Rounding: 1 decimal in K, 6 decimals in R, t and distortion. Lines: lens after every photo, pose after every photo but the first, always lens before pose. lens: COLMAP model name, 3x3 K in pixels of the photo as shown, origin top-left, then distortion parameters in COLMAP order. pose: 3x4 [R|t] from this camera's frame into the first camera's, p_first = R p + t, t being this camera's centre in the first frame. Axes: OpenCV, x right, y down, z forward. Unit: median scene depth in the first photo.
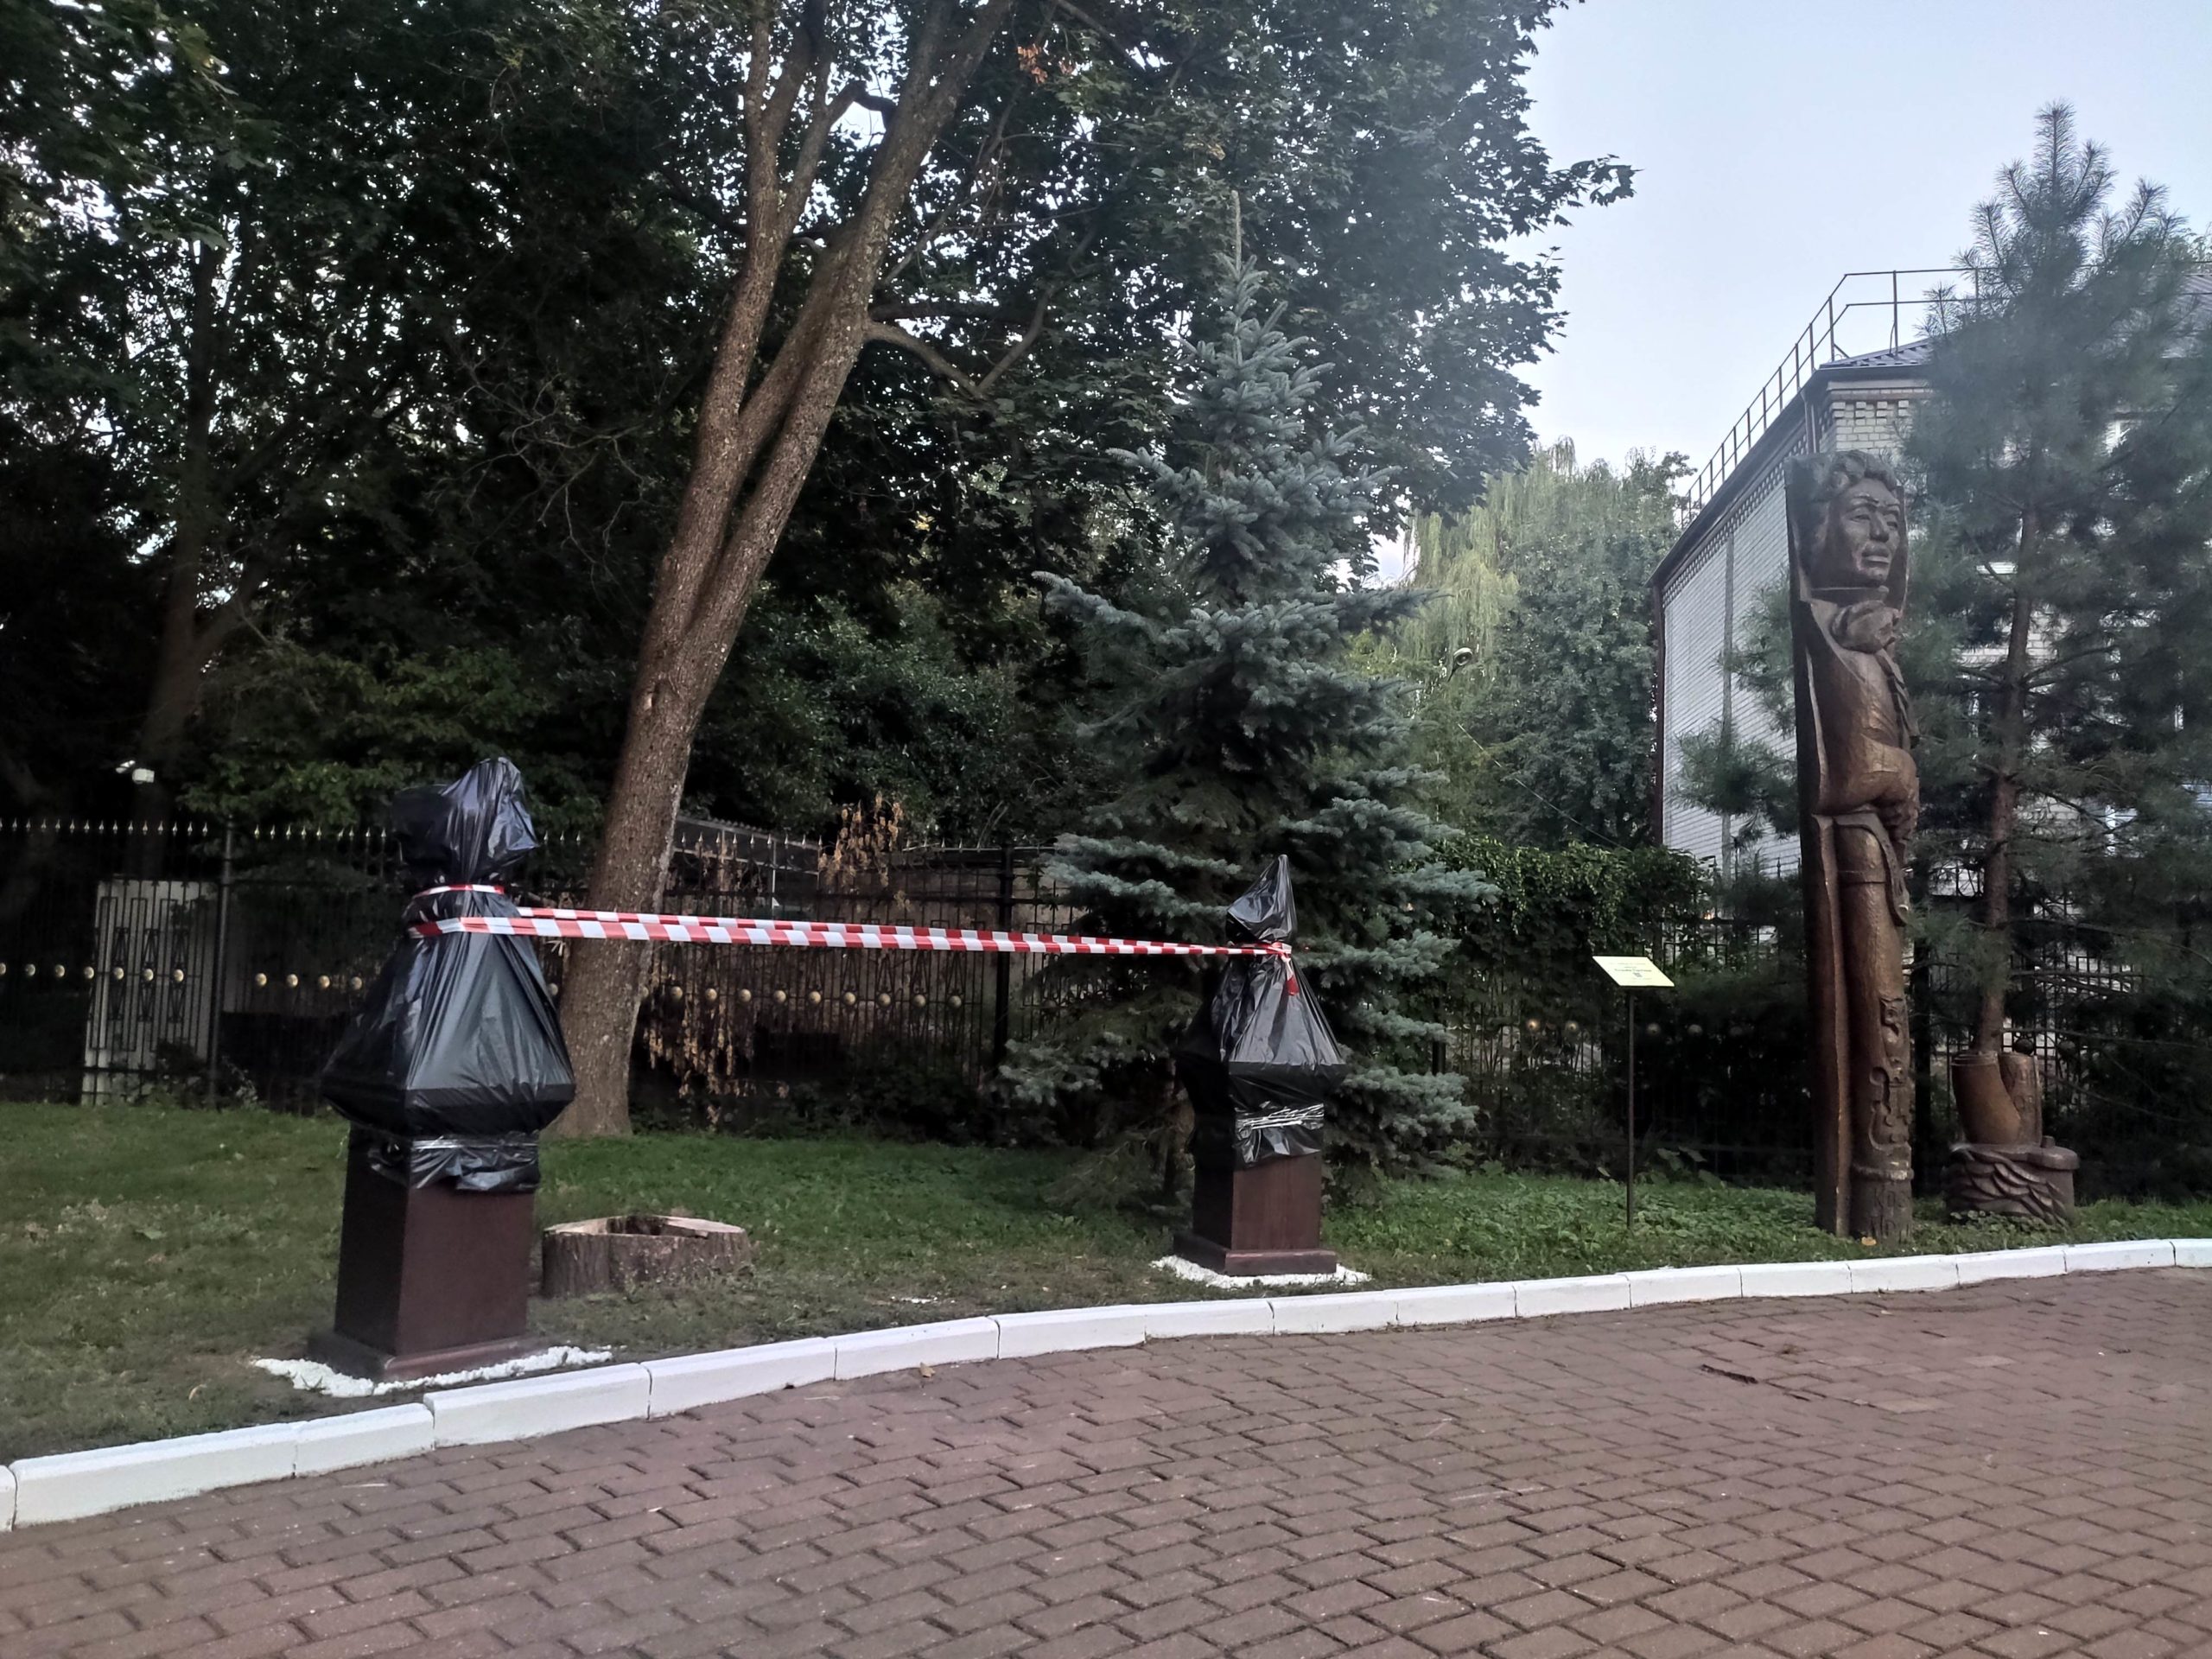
lens RADIAL K [[1668.3, 0, 1106.1], [0, 1668.3, 819.1], [0, 0, 1]] dist [0.115476, -0.192810]
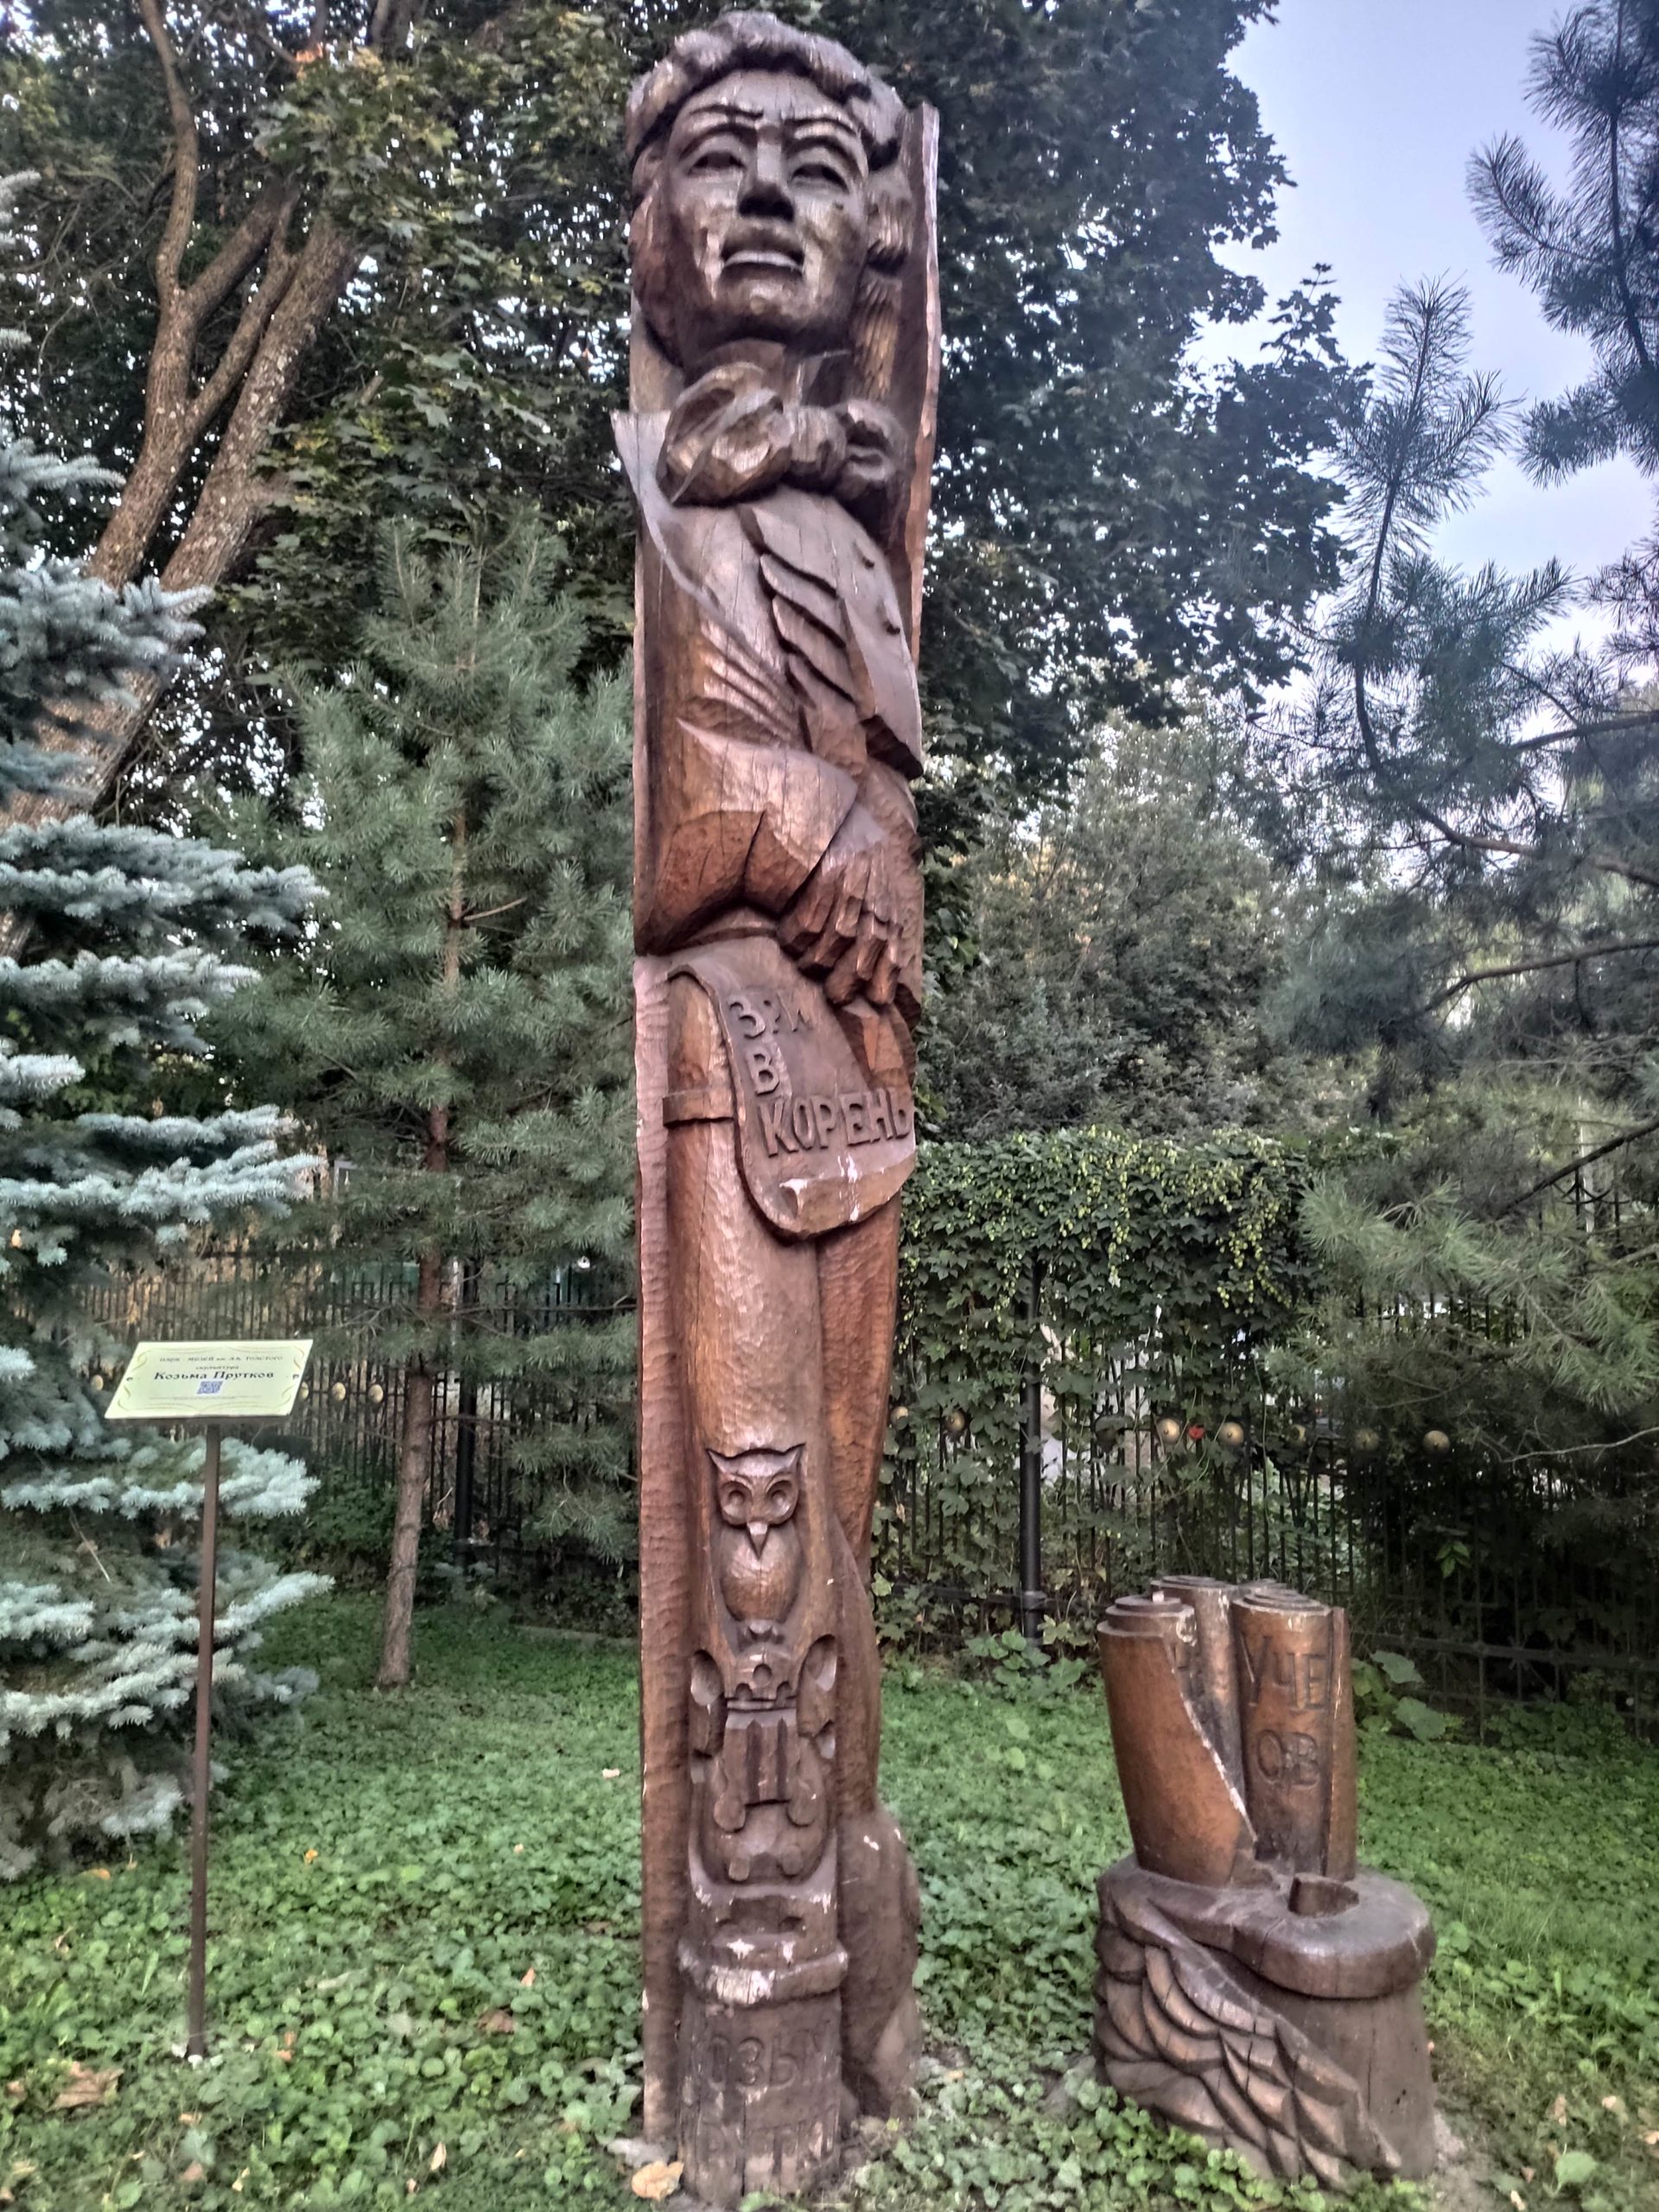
lens RADIAL K [[1668.3, 0, 841.3], [0, 1668.3, 1109.1], [0, 0, 1]] dist [0.115476, -0.192810]
pose [[0.953698, -0.057537, -0.295212, 0.572287], [0.045674, 0.997853, -0.046929, 0.051359], [0.297278, 0.031273, 0.954279, 0.656165]]
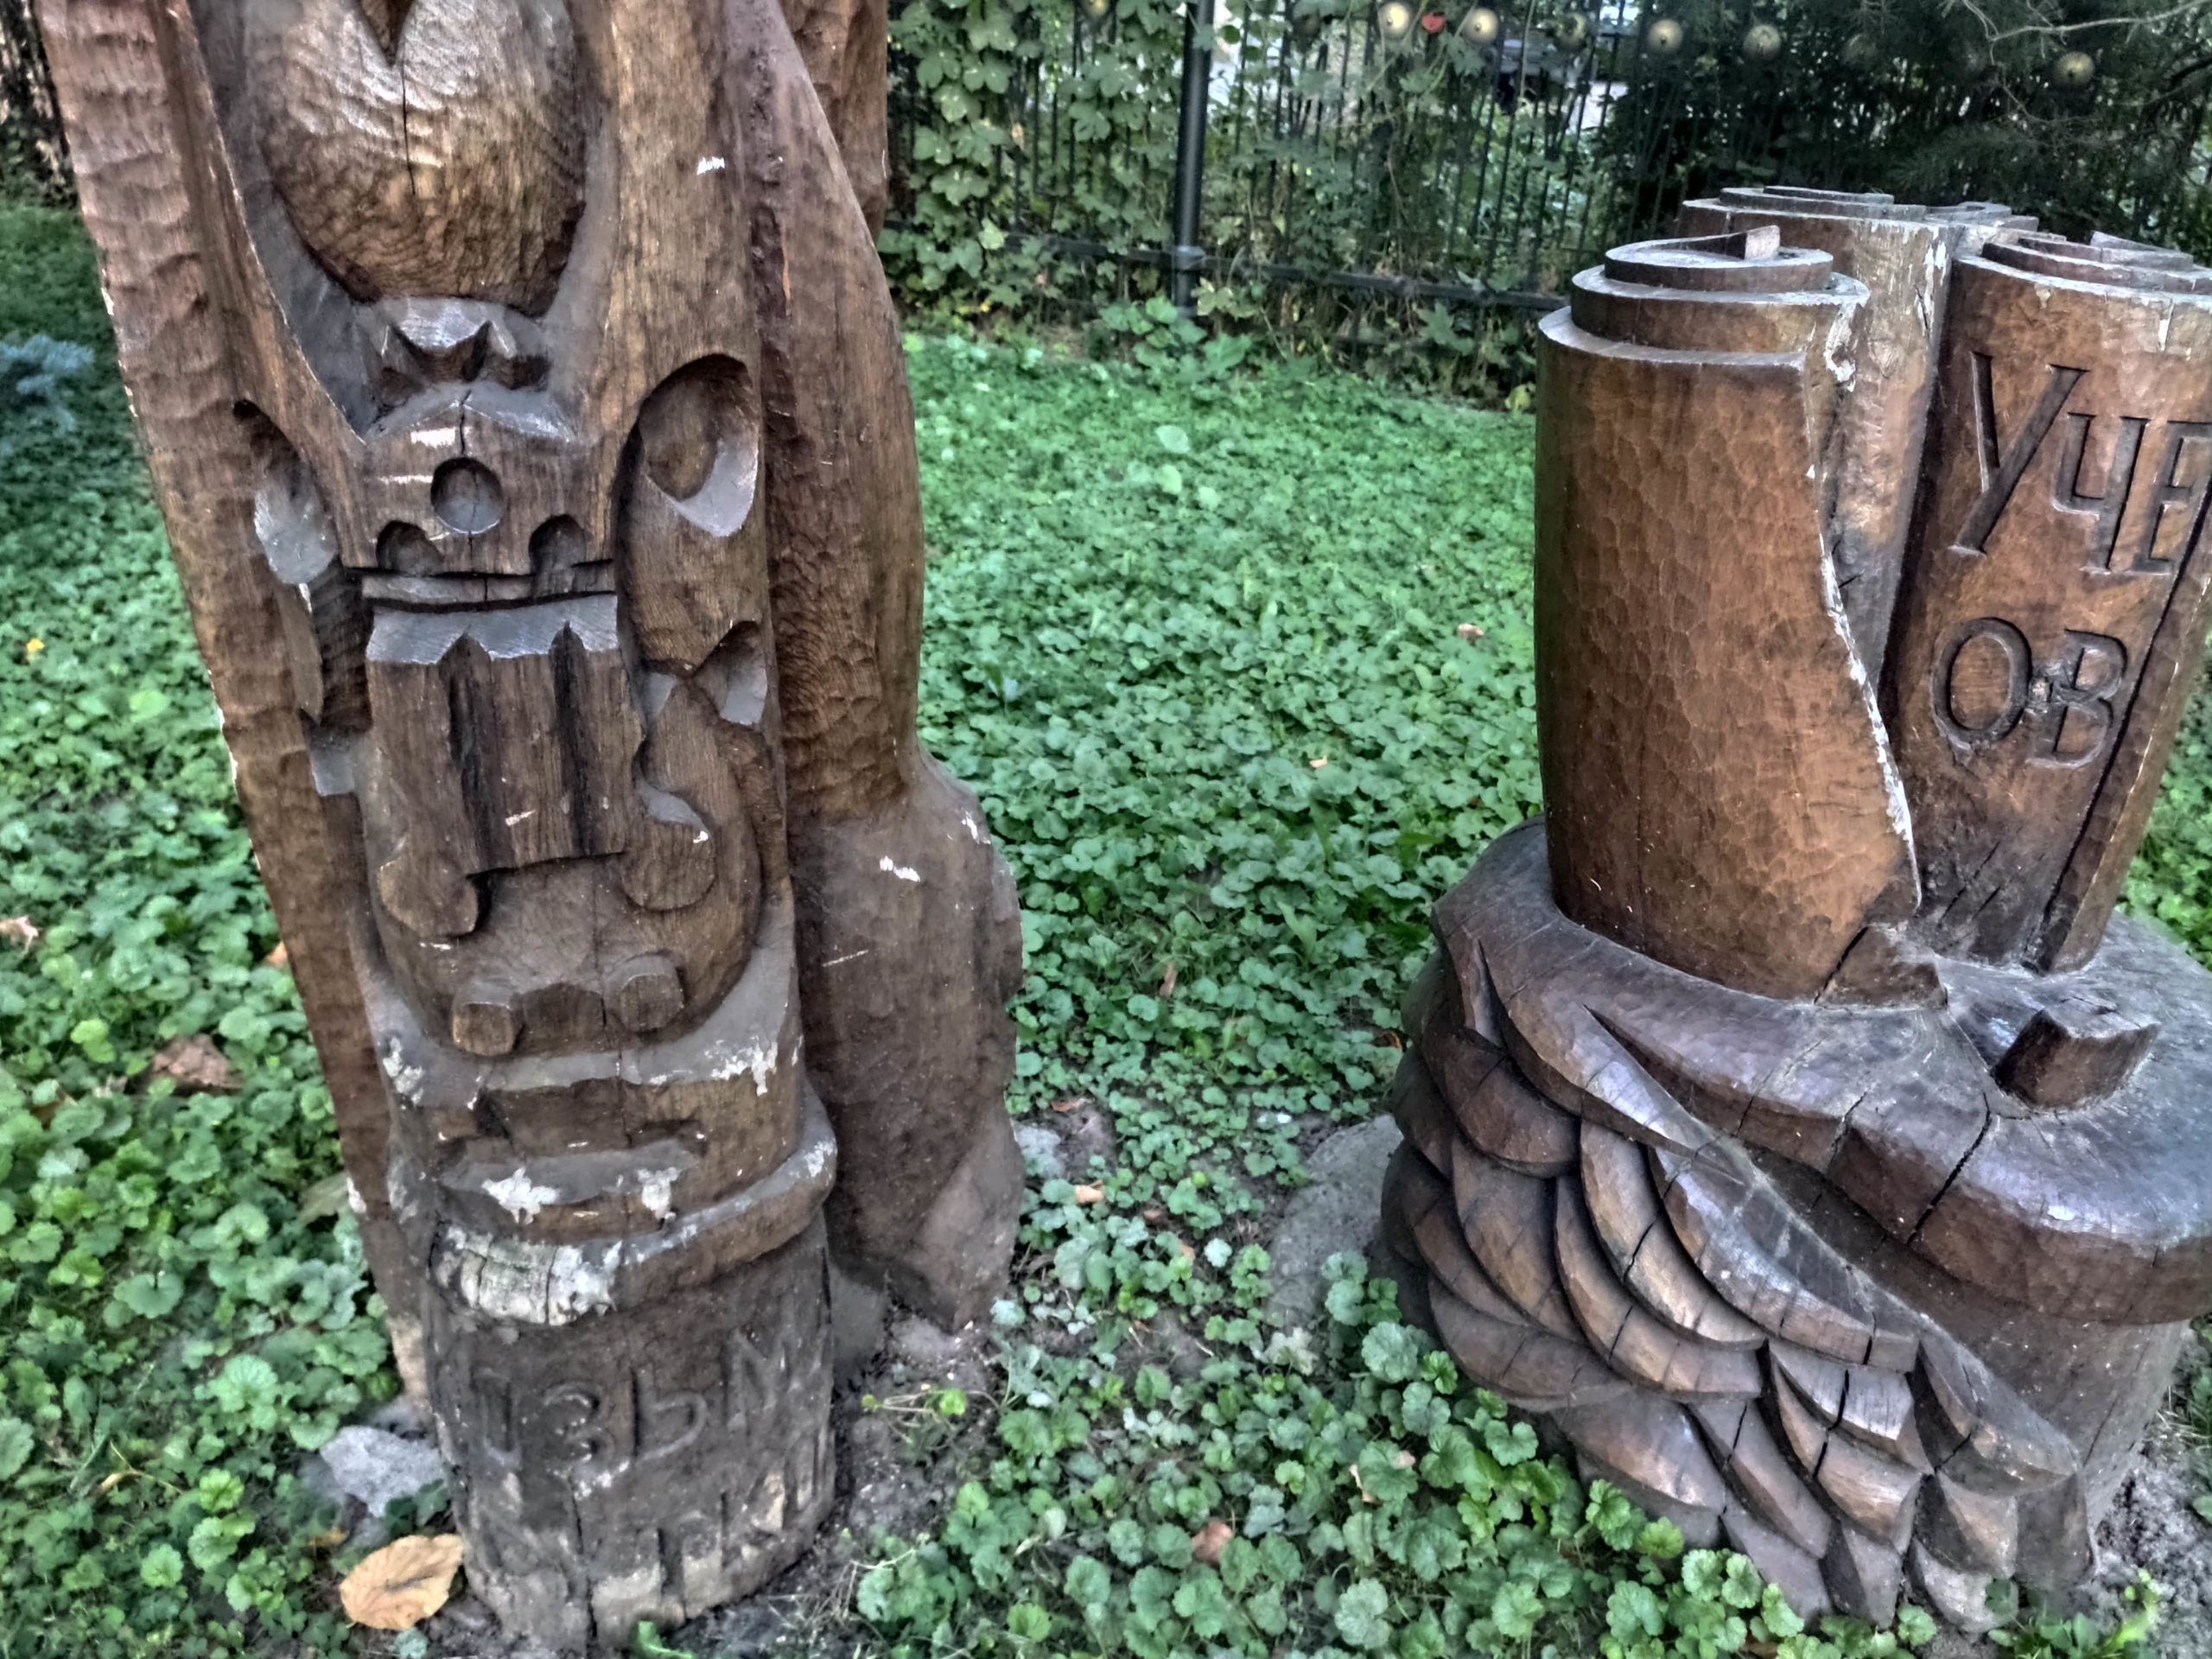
lens RADIAL K [[1668.3, 0, 1106.1], [0, 1668.3, 819.1], [0, 0, 1]] dist [0.115476, -0.192810]
pose [[0.974030, 0.113579, -0.195873, 0.508368], [0.008170, 0.846890, 0.531706, 0.111401], [0.226273, -0.519497, 0.823968, 0.891430]]
